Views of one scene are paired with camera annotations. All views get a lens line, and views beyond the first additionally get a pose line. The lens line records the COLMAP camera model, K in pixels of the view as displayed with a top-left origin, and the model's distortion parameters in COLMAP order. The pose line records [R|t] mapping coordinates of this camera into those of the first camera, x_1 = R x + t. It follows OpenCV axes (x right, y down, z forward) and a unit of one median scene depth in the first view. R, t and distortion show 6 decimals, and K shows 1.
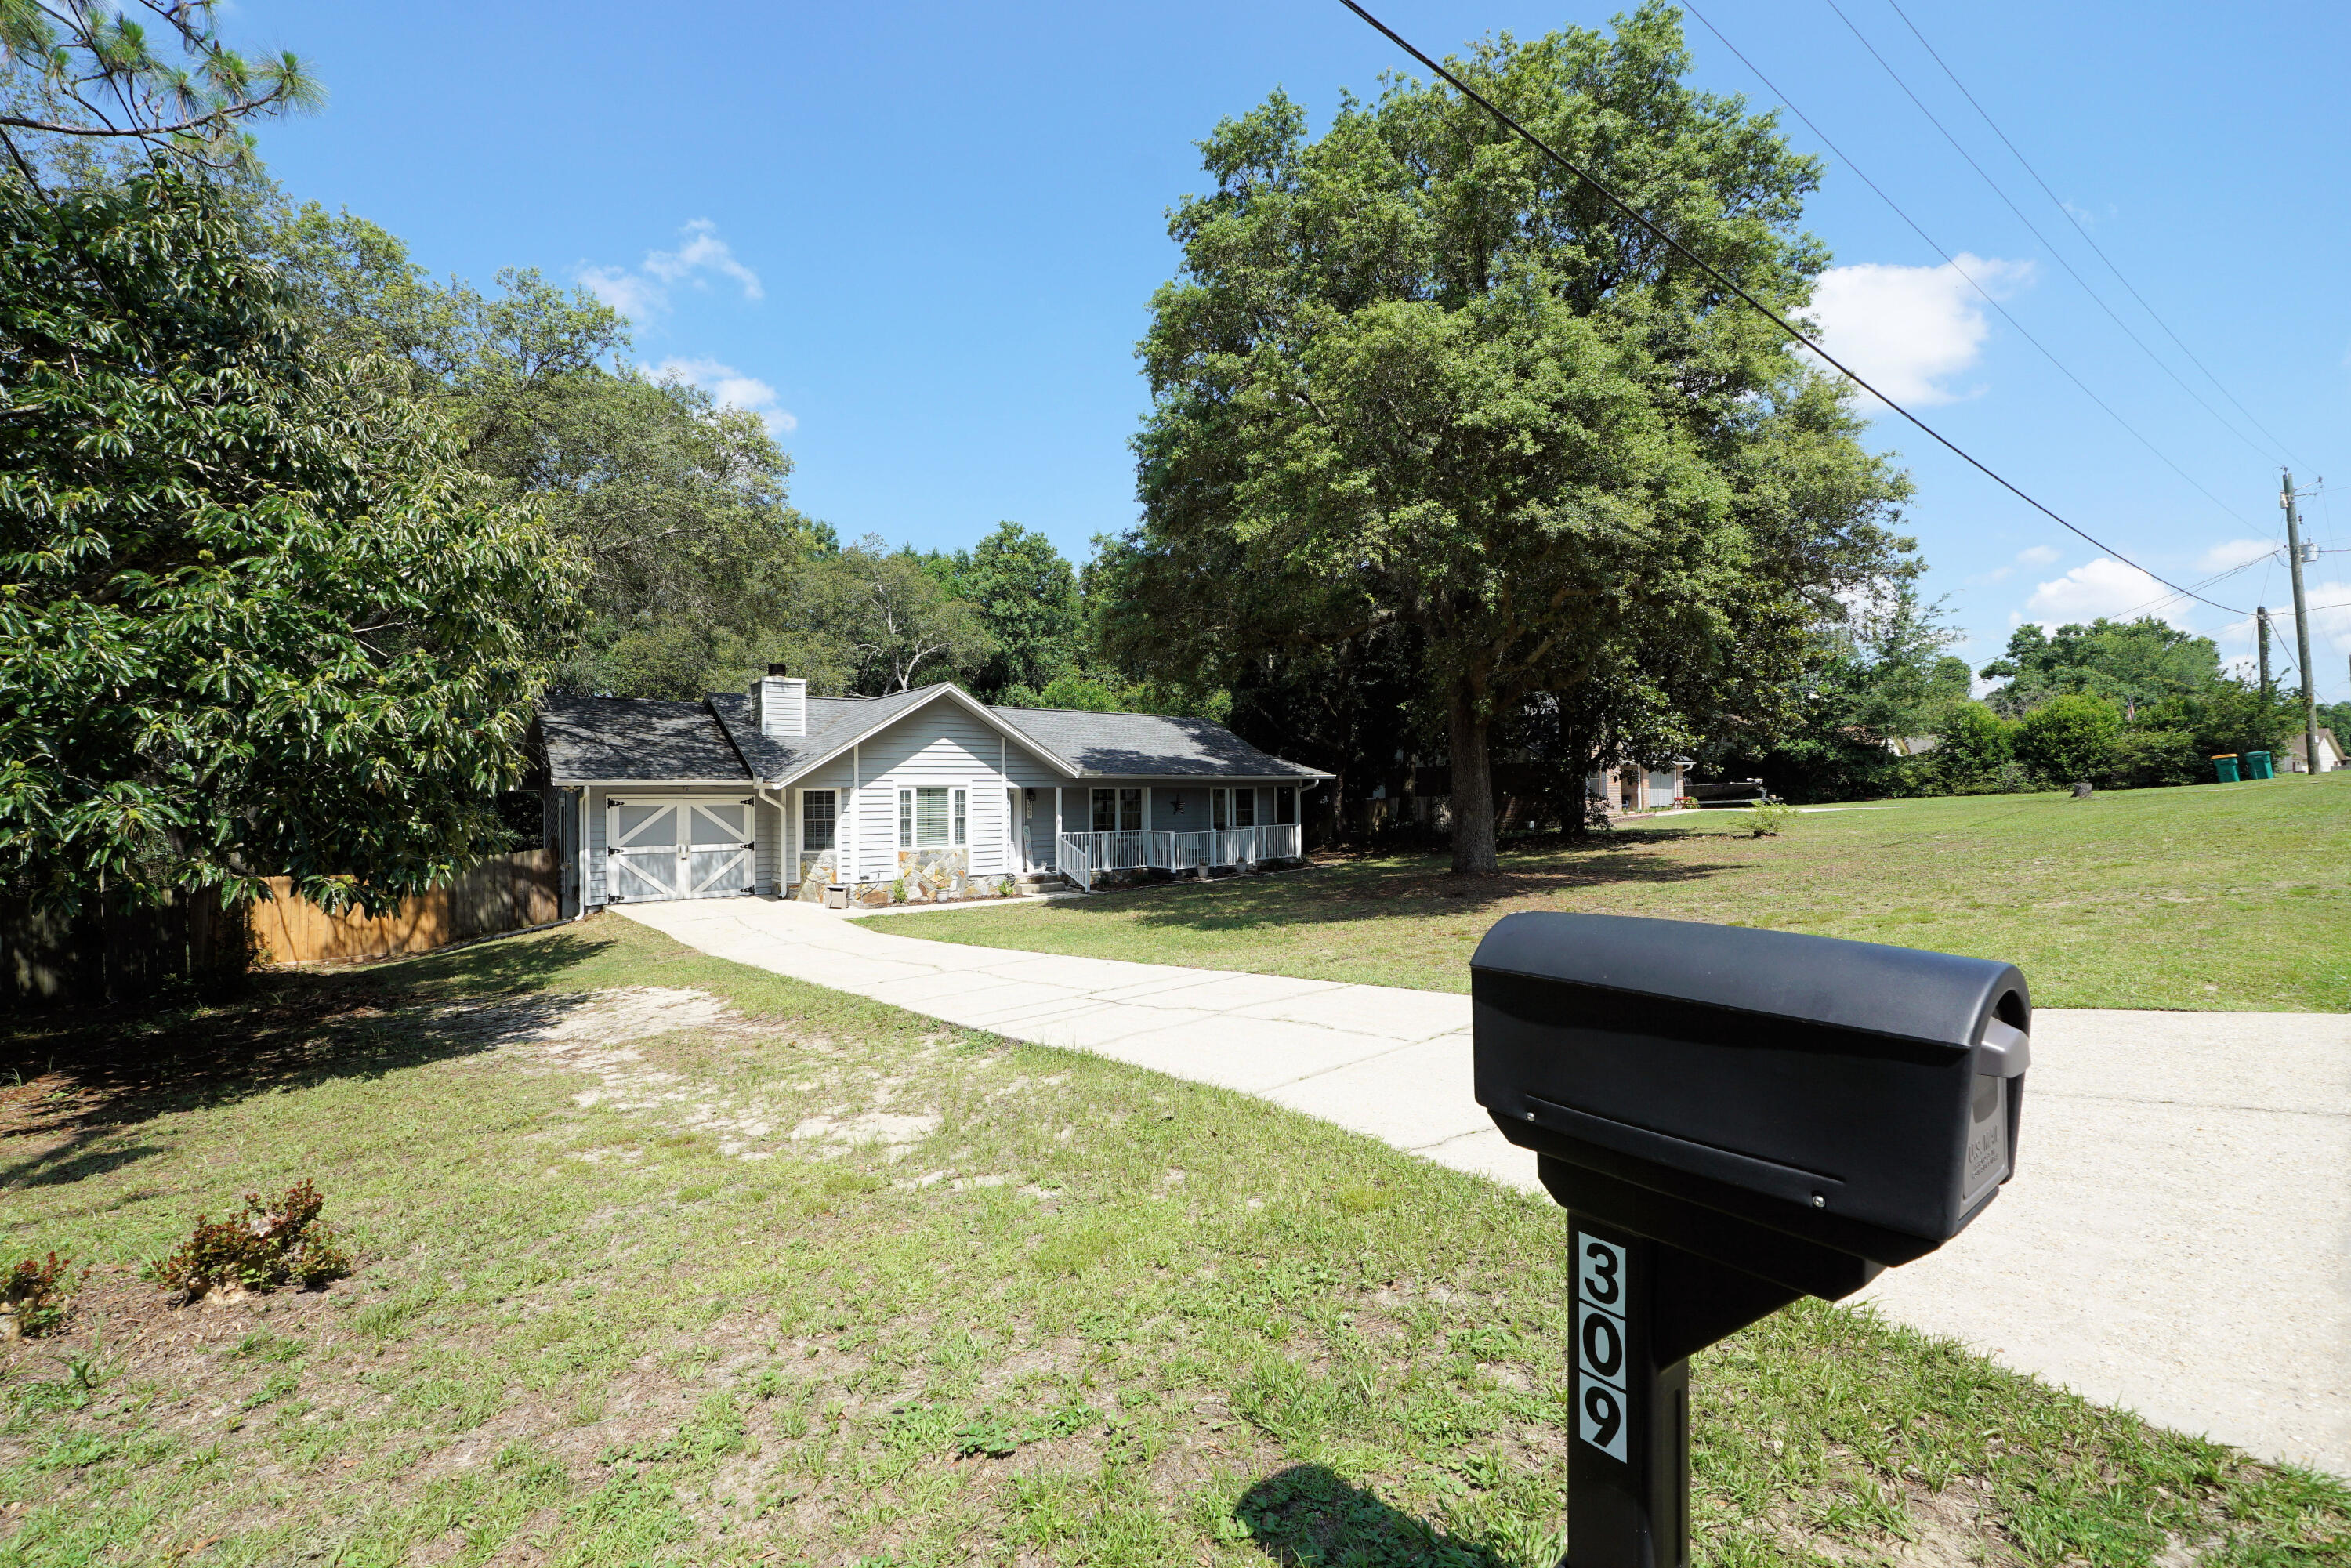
lens RADIAL K [[977.2, 0, 1175.5], [0, 977.2, 784.0], [0, 0, 1]] dist [-0.021394, 0.007701]
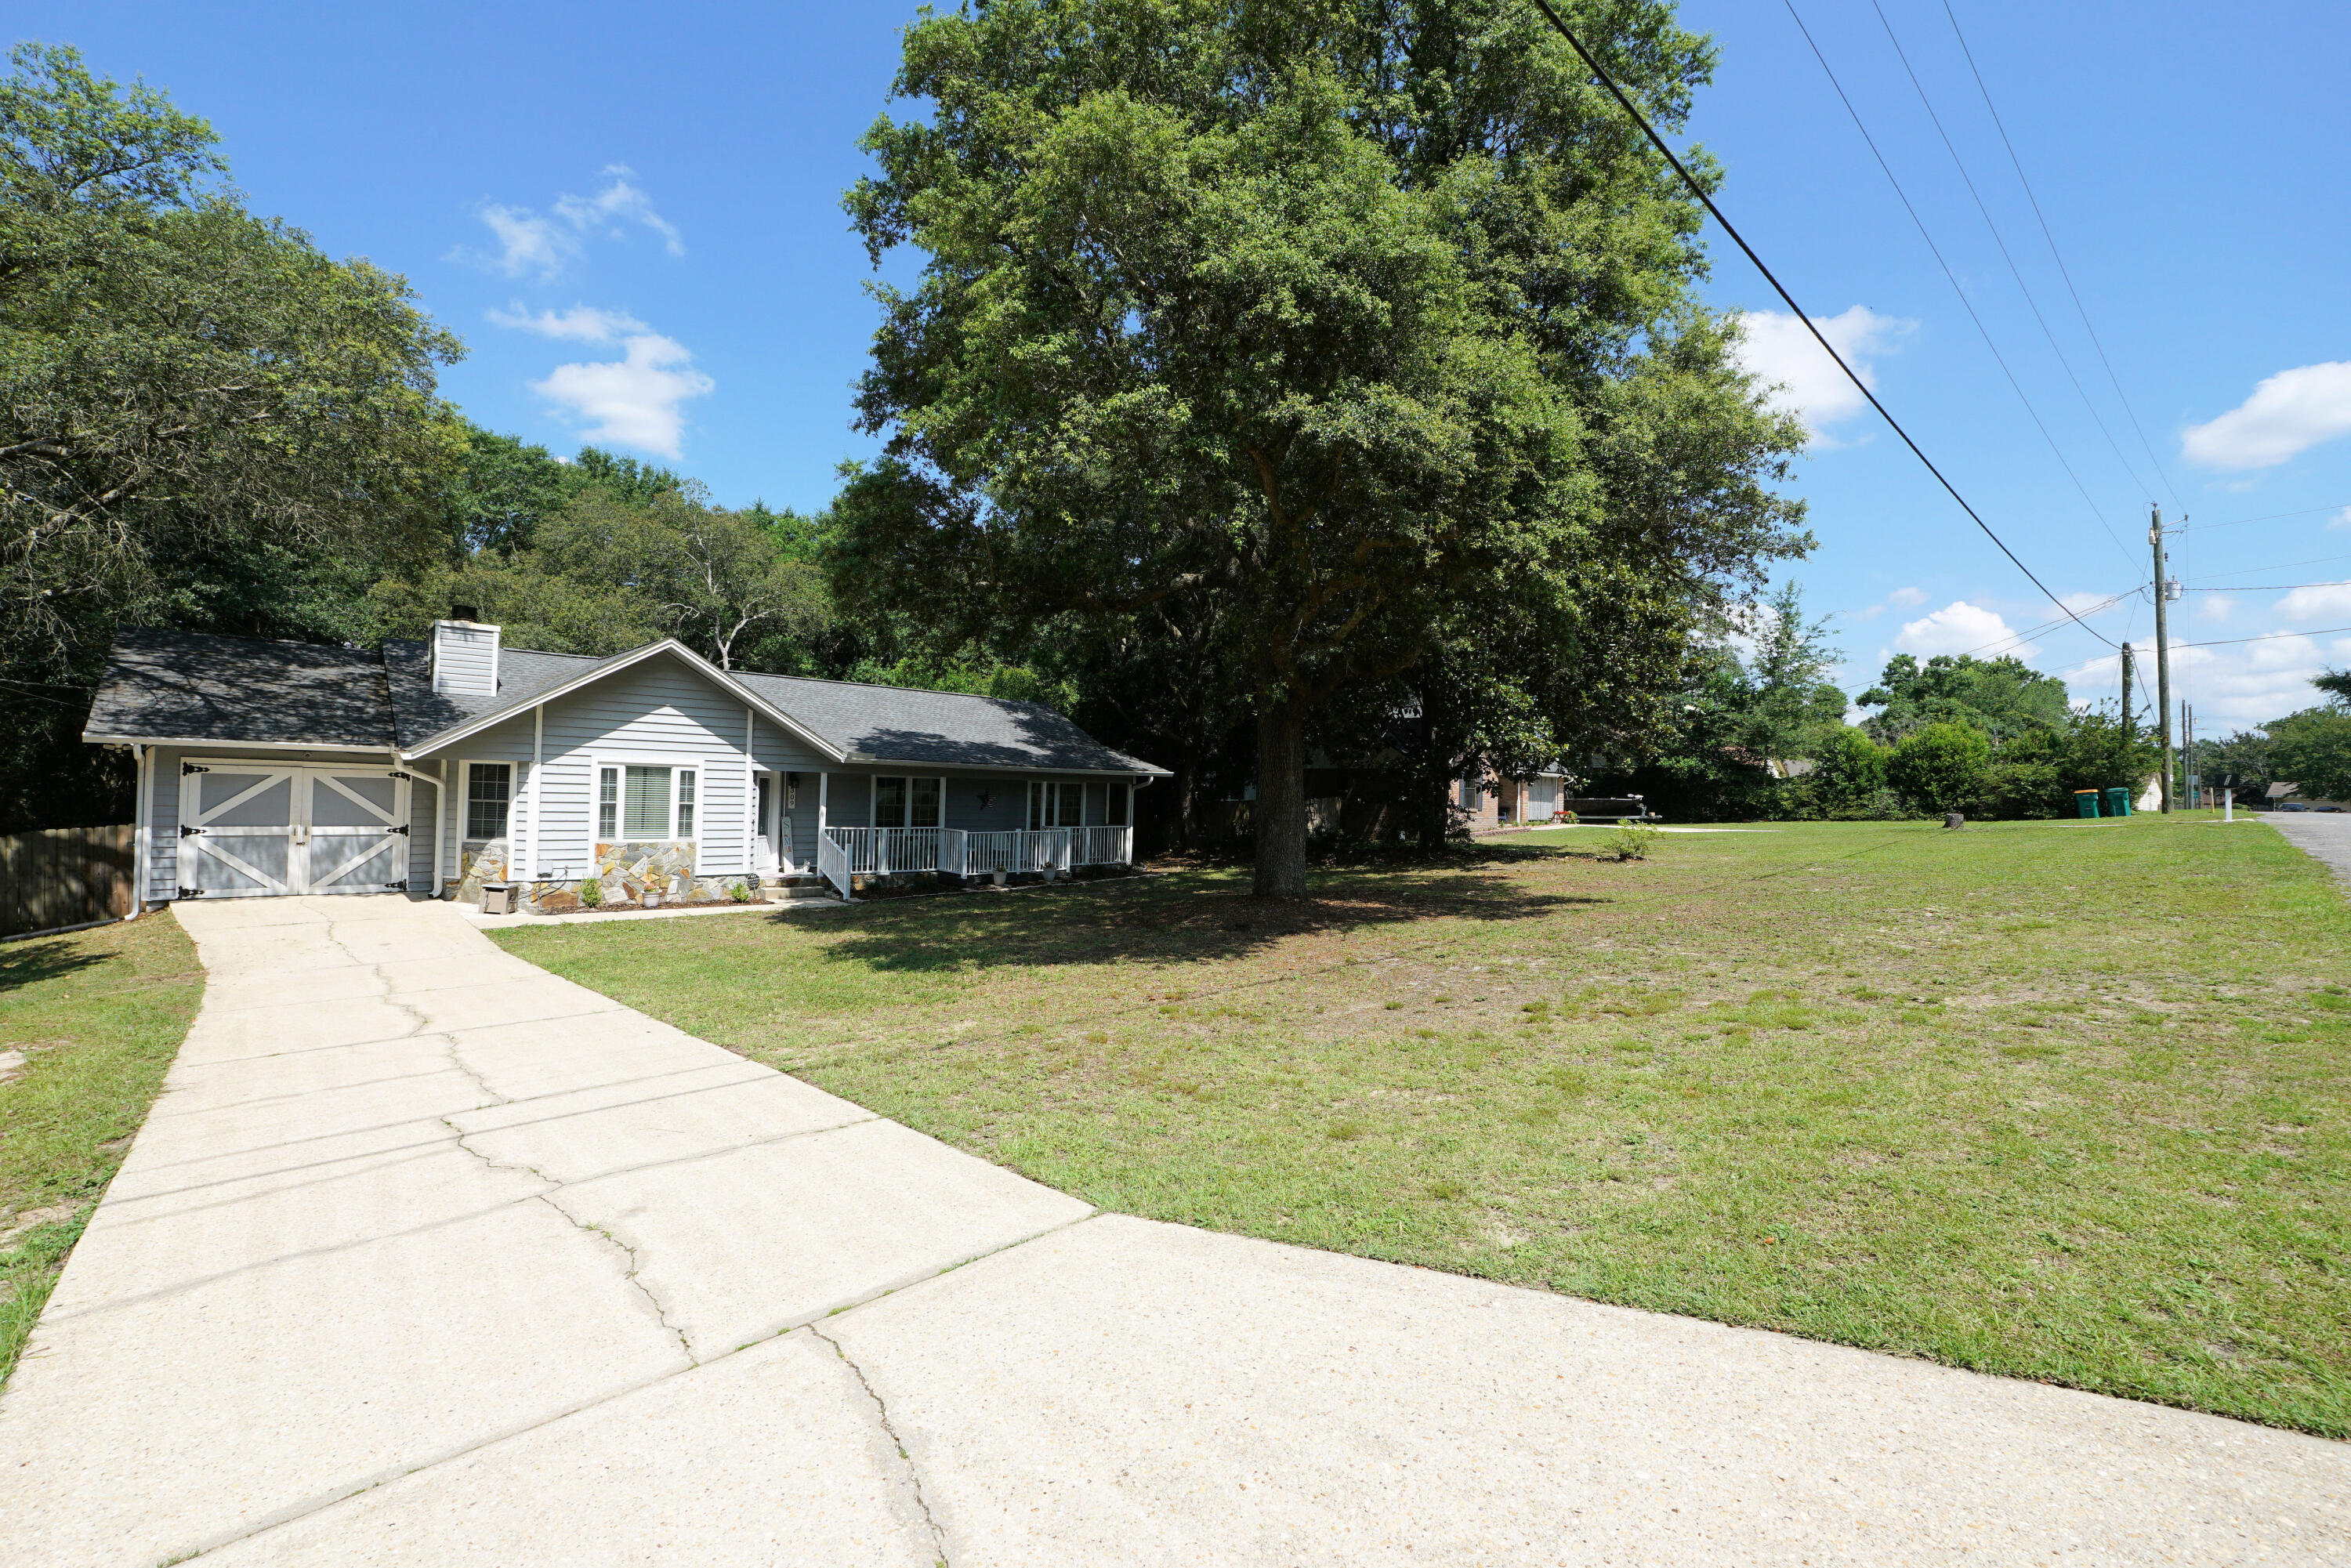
lens RADIAL K [[977.2, 0, 1175.5], [0, 977.2, 784.0], [0, 0, 1]] dist [-0.021394, 0.007701]
pose [[0.995416, 0.040668, 0.086563, 0.109425], [-0.041176, 0.999144, 0.004096, -0.002975], [-0.086322, -0.007641, 0.996238, 0.142976]]
